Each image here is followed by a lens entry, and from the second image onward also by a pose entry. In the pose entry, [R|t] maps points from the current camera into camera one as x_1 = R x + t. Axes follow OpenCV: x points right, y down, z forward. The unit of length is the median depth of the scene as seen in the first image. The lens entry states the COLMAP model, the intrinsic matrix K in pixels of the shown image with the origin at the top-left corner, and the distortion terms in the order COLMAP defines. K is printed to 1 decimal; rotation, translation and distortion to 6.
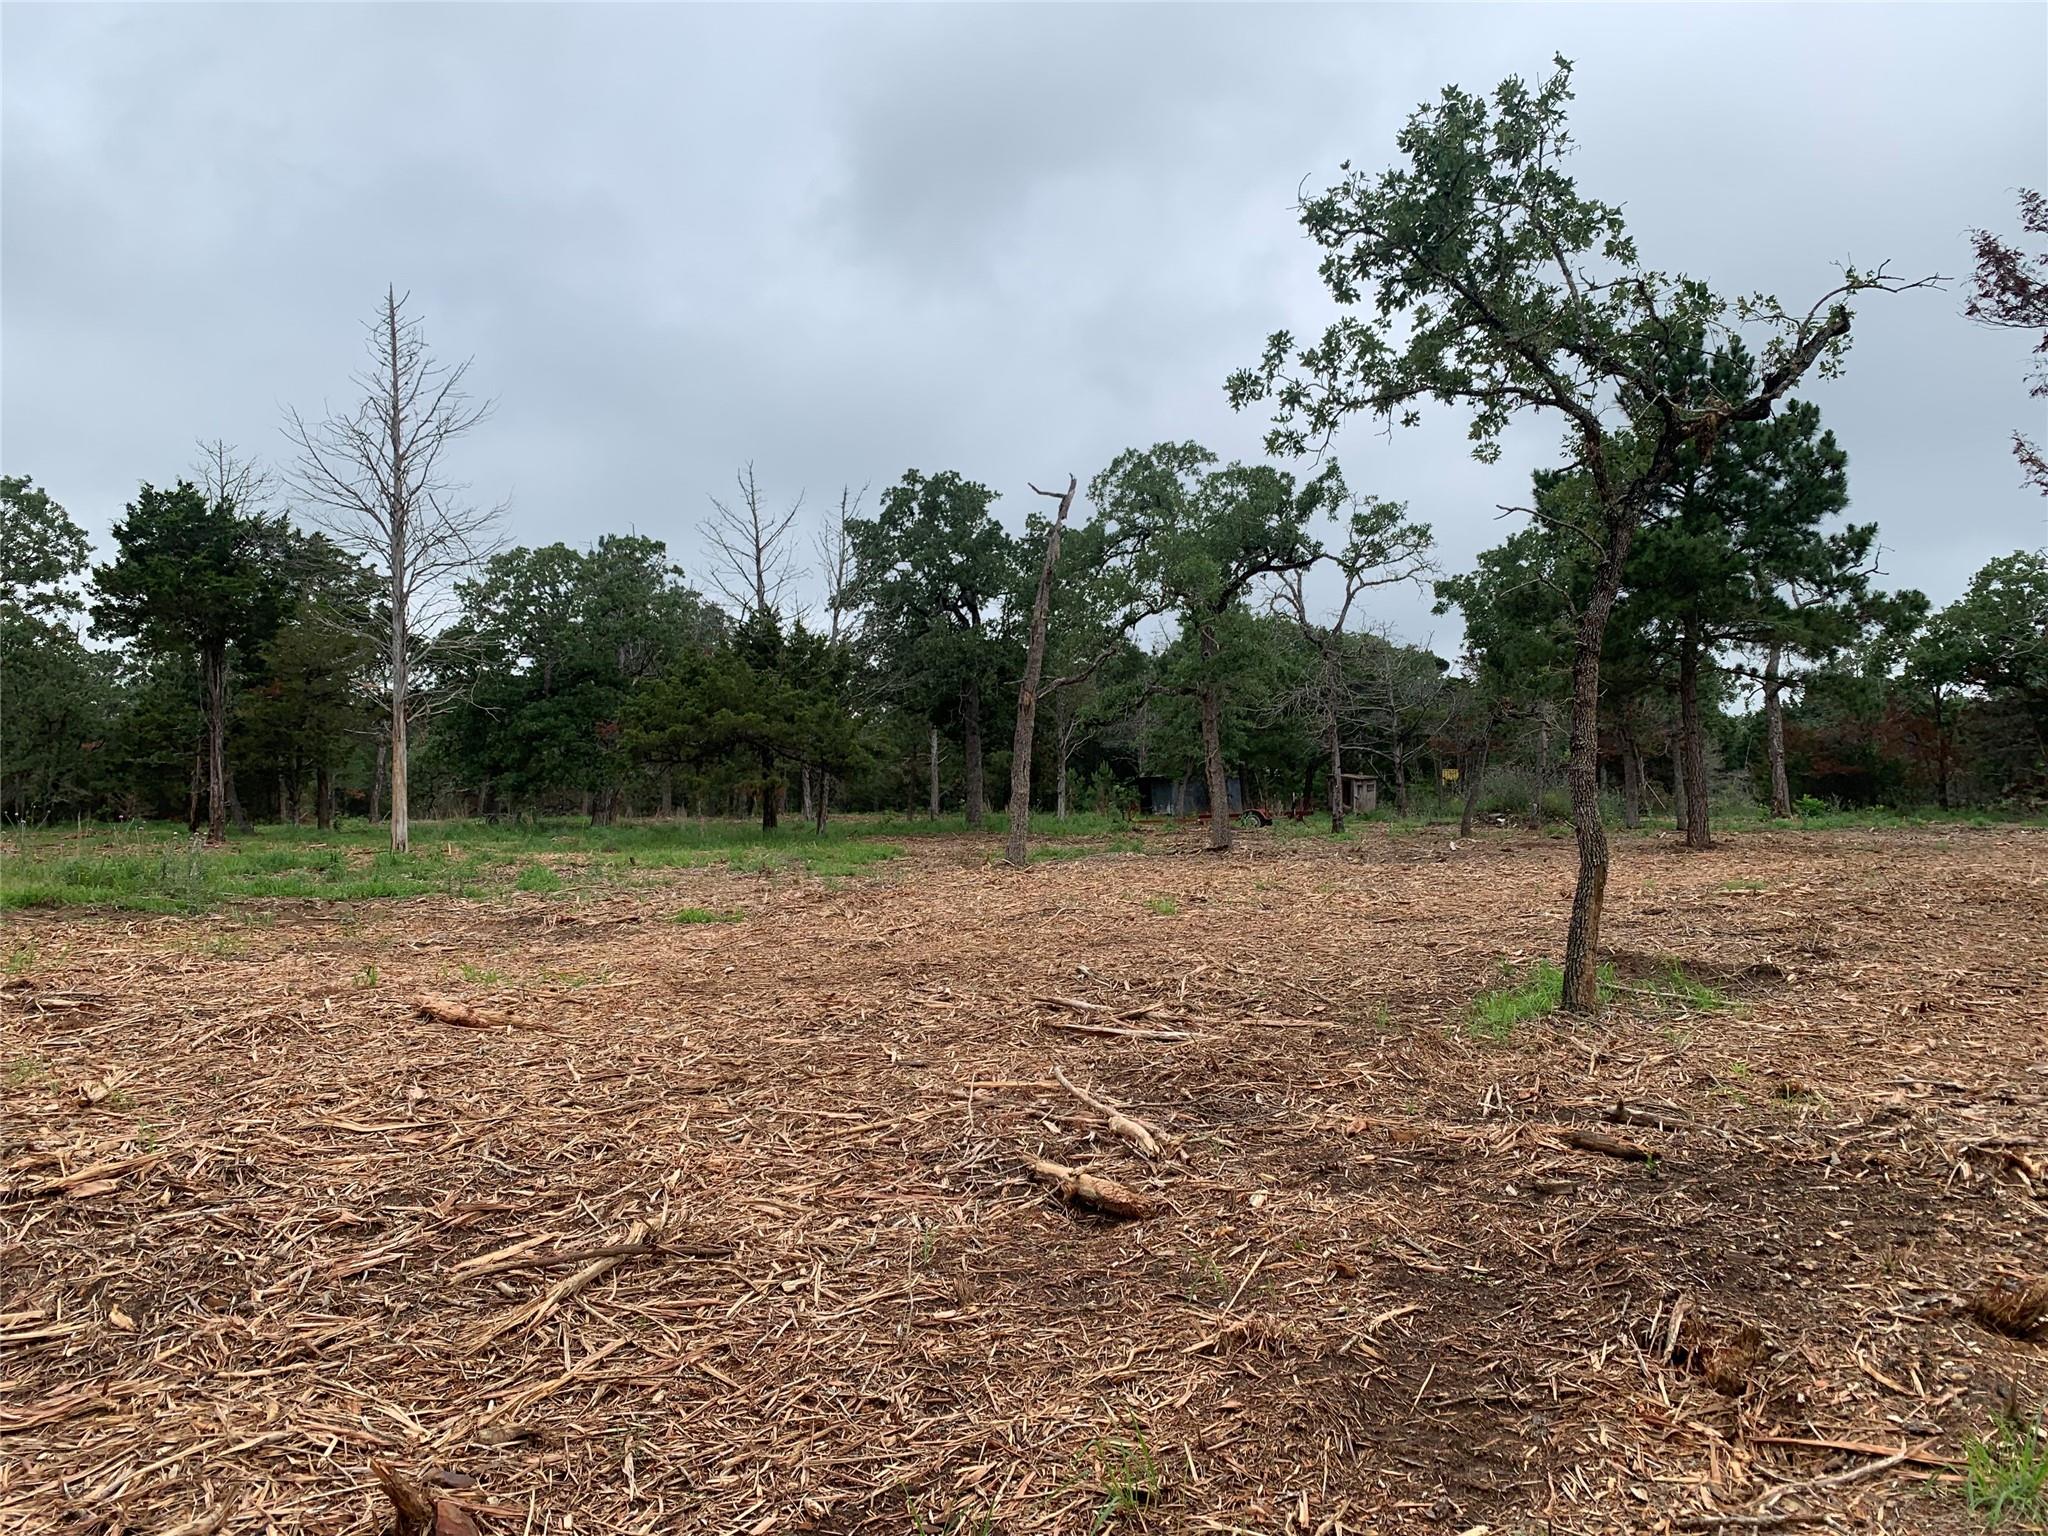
lens RADIAL K [[1543.5, 0, 1020.5], [0, 1543.5, 763.4], [0, 0, 1]] dist [0.037930, -0.053470]
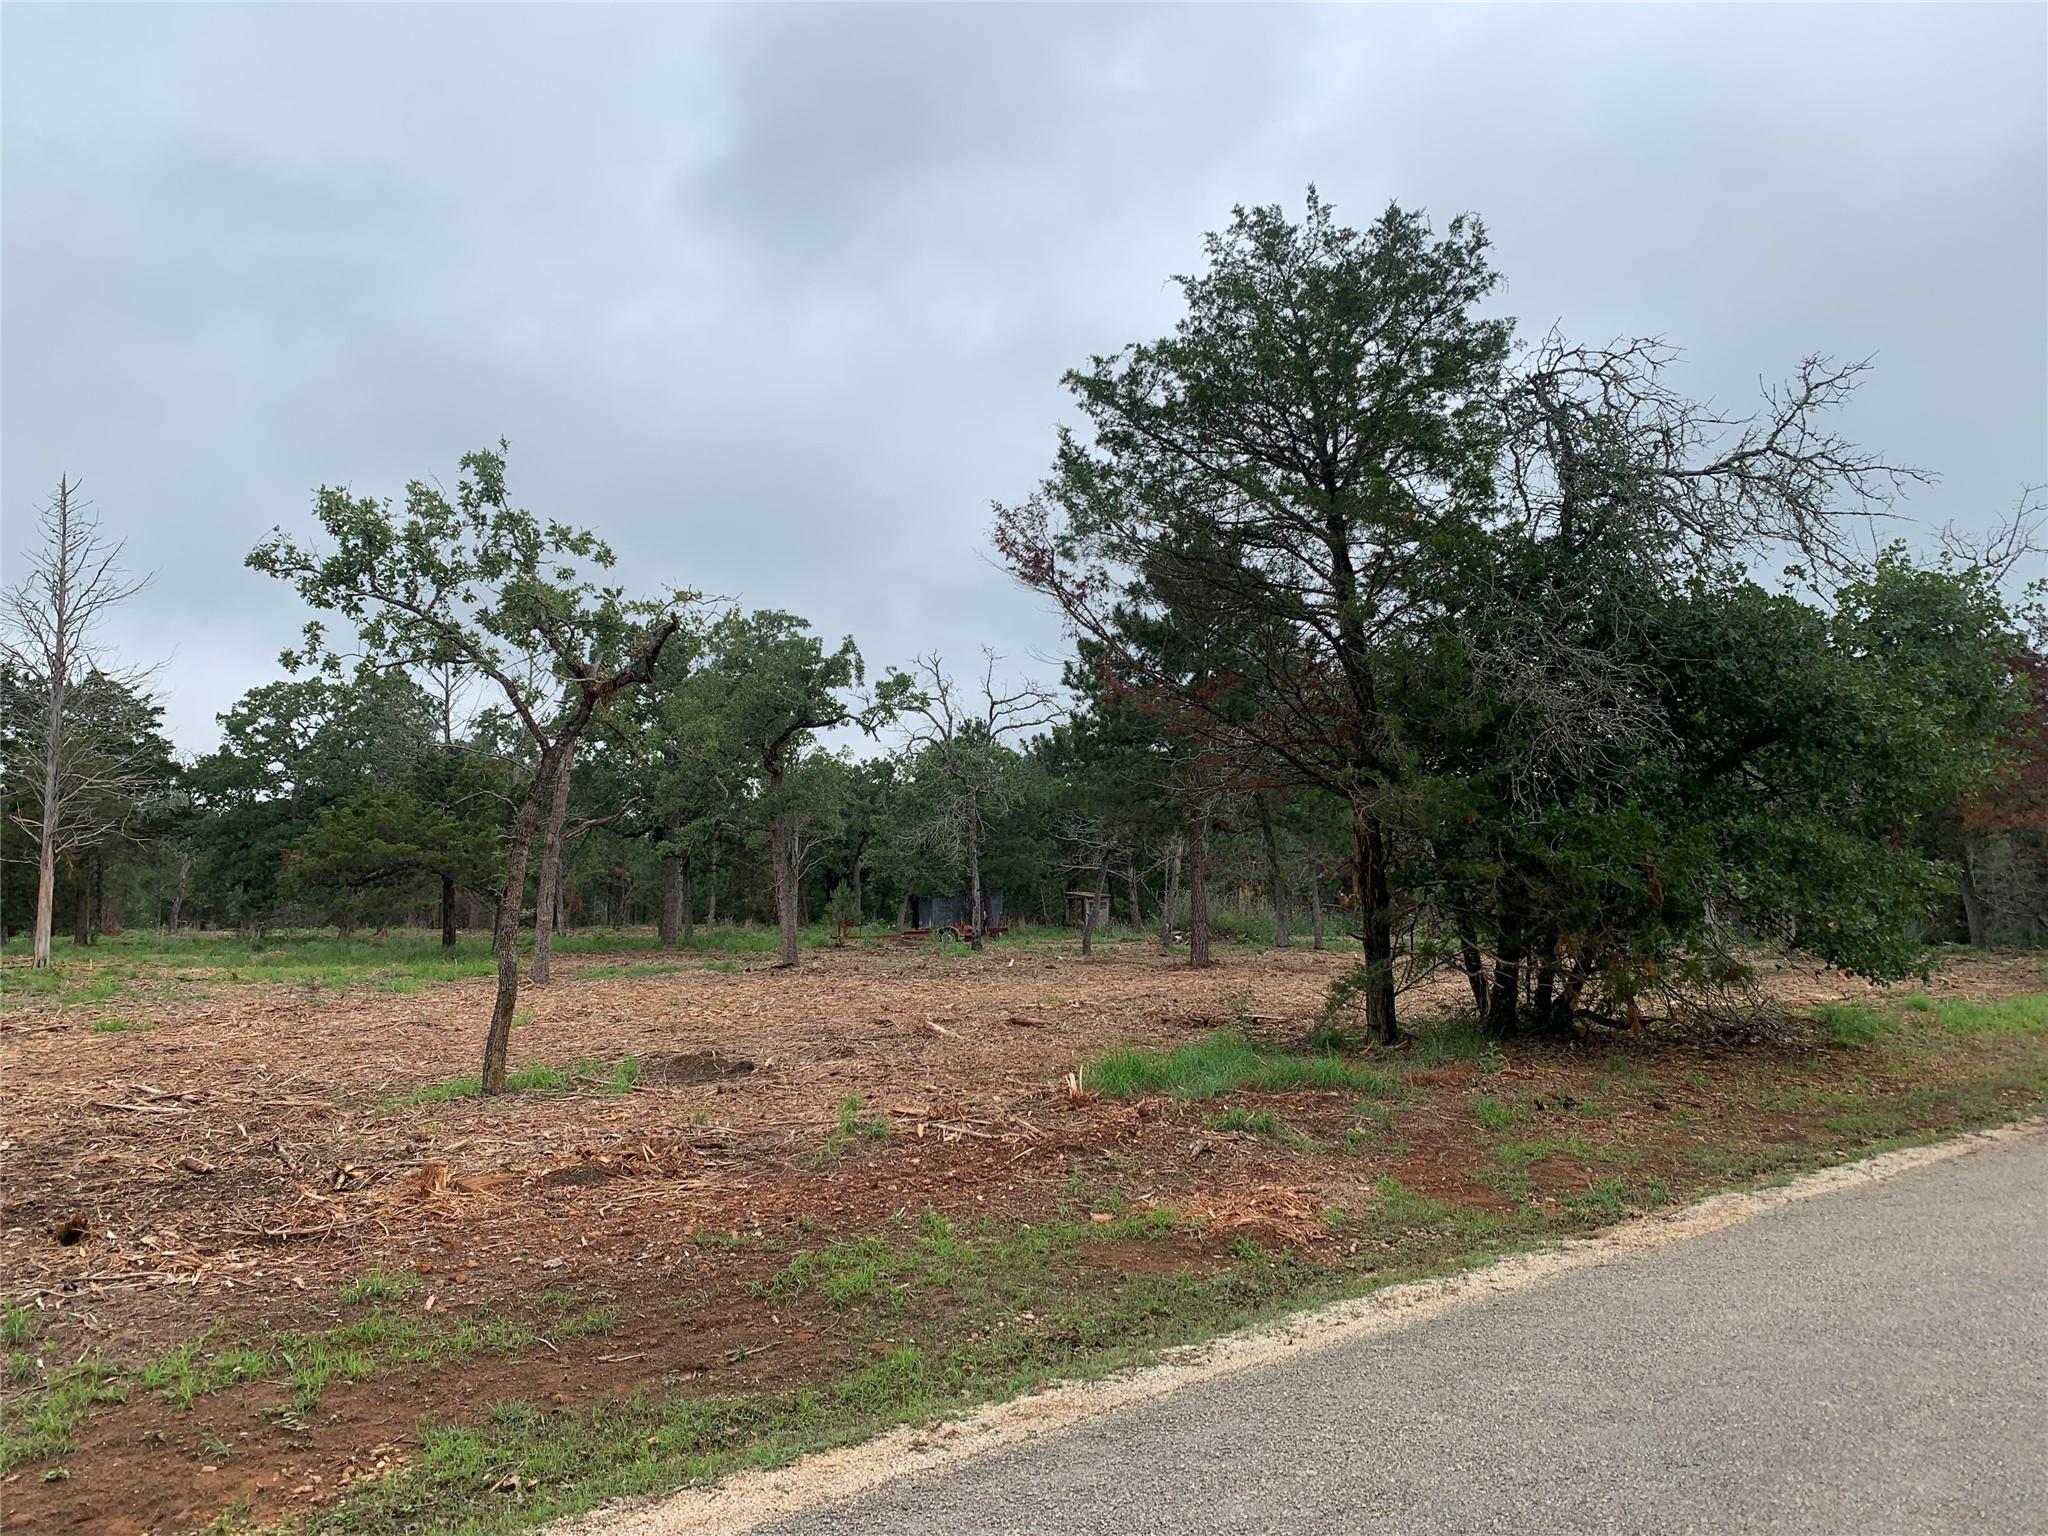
lens RADIAL K [[1543.5, 0, 1003.2], [0, 1543.5, 775.4], [0, 0, 1]] dist [0.037930, -0.053470]
pose [[0.999749, 0.009027, 0.020526, 0.275473], [-0.007747, 0.998070, -0.061608, -0.017463], [-0.021042, 0.061433, 0.997889, -0.159024]]
